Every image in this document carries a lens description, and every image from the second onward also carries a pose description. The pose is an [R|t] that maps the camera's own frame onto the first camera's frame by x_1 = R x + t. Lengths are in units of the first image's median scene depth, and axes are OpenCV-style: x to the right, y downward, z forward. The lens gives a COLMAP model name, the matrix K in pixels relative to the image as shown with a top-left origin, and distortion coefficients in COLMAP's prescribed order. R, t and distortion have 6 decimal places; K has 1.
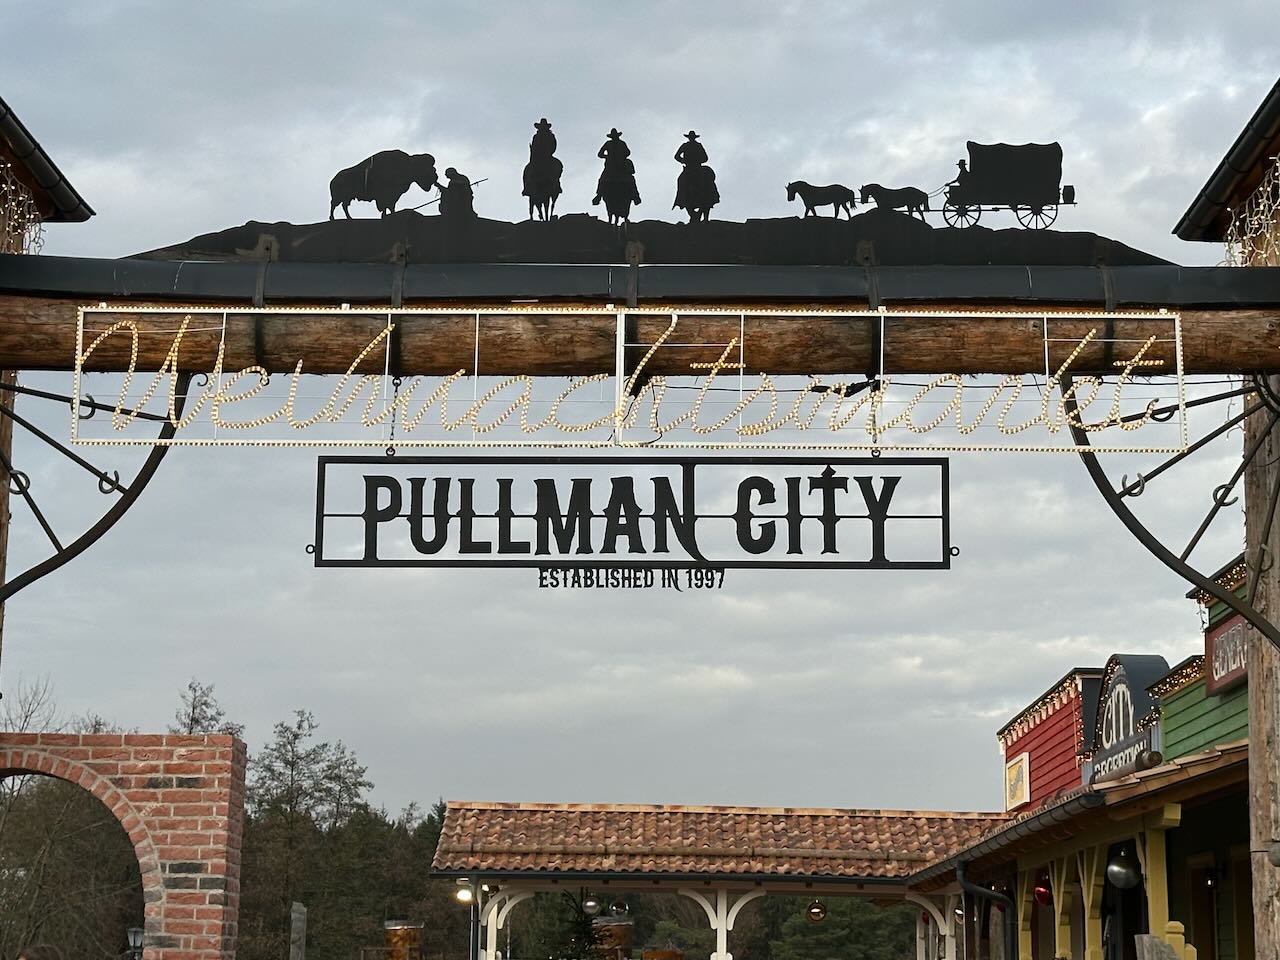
lens RADIAL K [[2768.2, 0, 640.0], [0, 2768.2, 480.0], [0, 0, 1]] dist [0.265160, -0.118811]
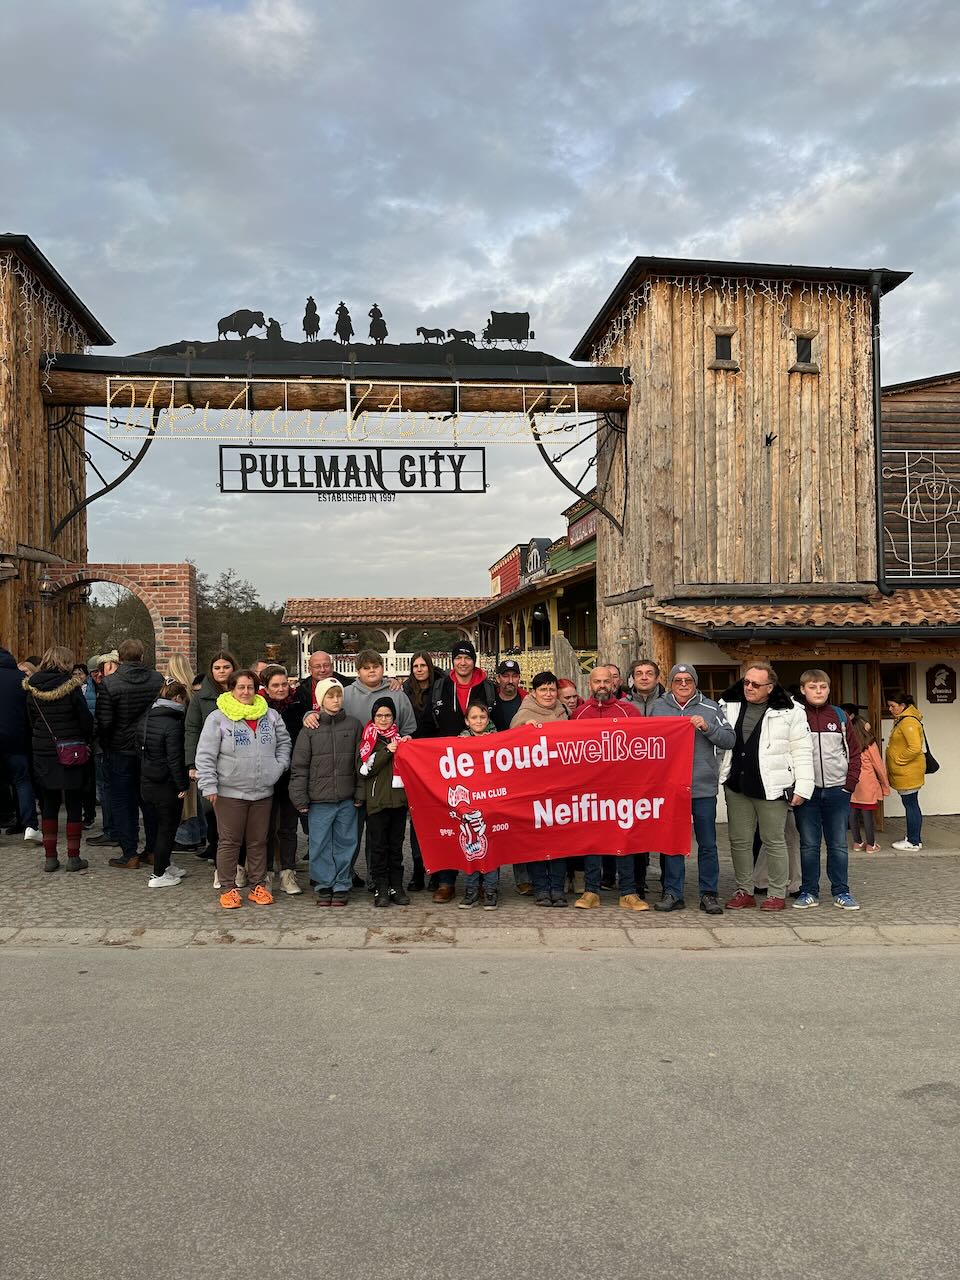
lens RADIAL K [[895.3, 0, 480.0], [0, 895.3, 640.0], [0, 0, 1]] dist [0.094375, -0.002889]
pose [[0.990005, -0.033057, 0.137105, -0.008260], [0.011692, 0.988033, 0.153800, 0.038604], [-0.140549, -0.150660, 0.978544, 0.195263]]
